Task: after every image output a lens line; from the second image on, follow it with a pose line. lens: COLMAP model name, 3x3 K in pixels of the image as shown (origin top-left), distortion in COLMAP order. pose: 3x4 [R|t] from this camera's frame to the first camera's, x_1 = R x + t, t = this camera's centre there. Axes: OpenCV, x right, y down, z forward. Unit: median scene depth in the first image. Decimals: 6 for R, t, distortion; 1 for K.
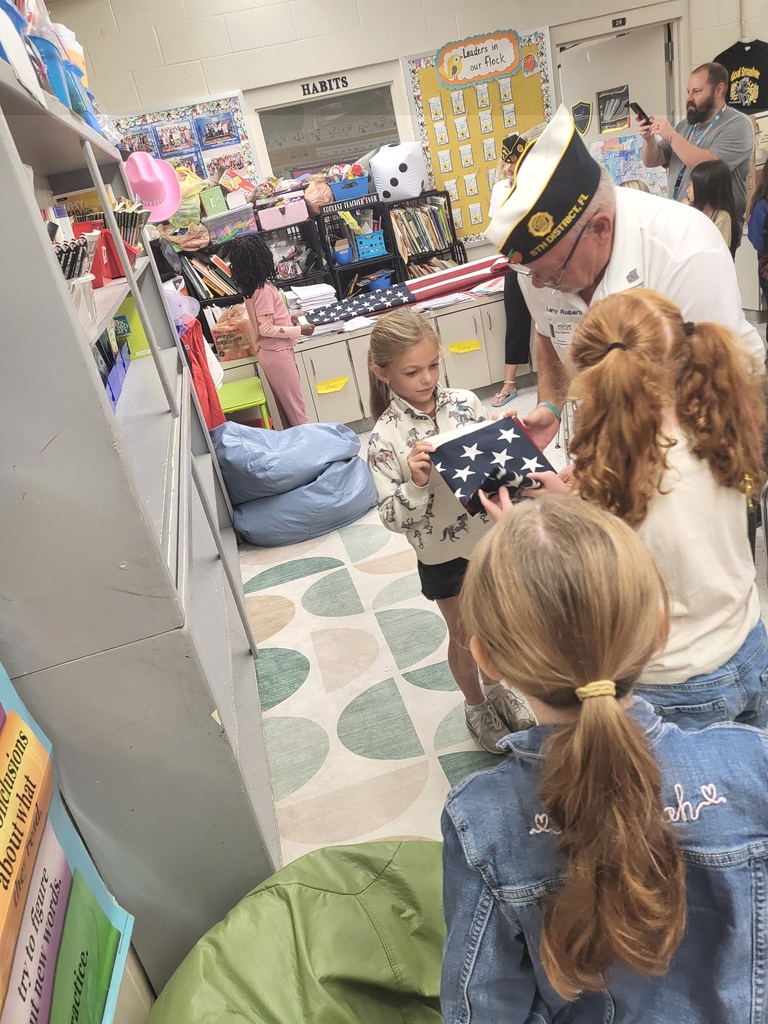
lens RADIAL K [[758.1, 0, 380.3], [0, 758.1, 509.4], [0, 0, 1]] dist [0.000138, -0.001208]
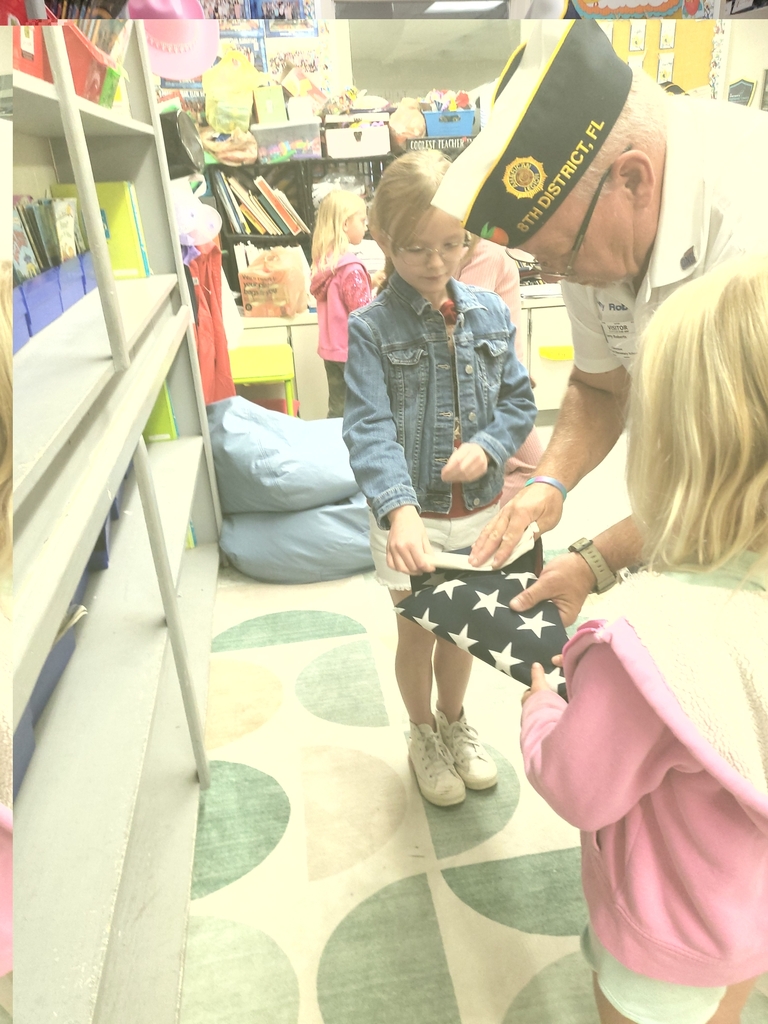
lens RADIAL K [[758.1, 0, 389.1], [0, 758.1, 515.2], [0, 0, 1]] dist [0.000138, -0.001208]
pose [[0.985818, 0.167773, -0.003799, -0.032298], [-0.167737, 0.985796, 0.008360, -0.030053], [0.005148, -0.007604, 0.999958, 0.242938]]
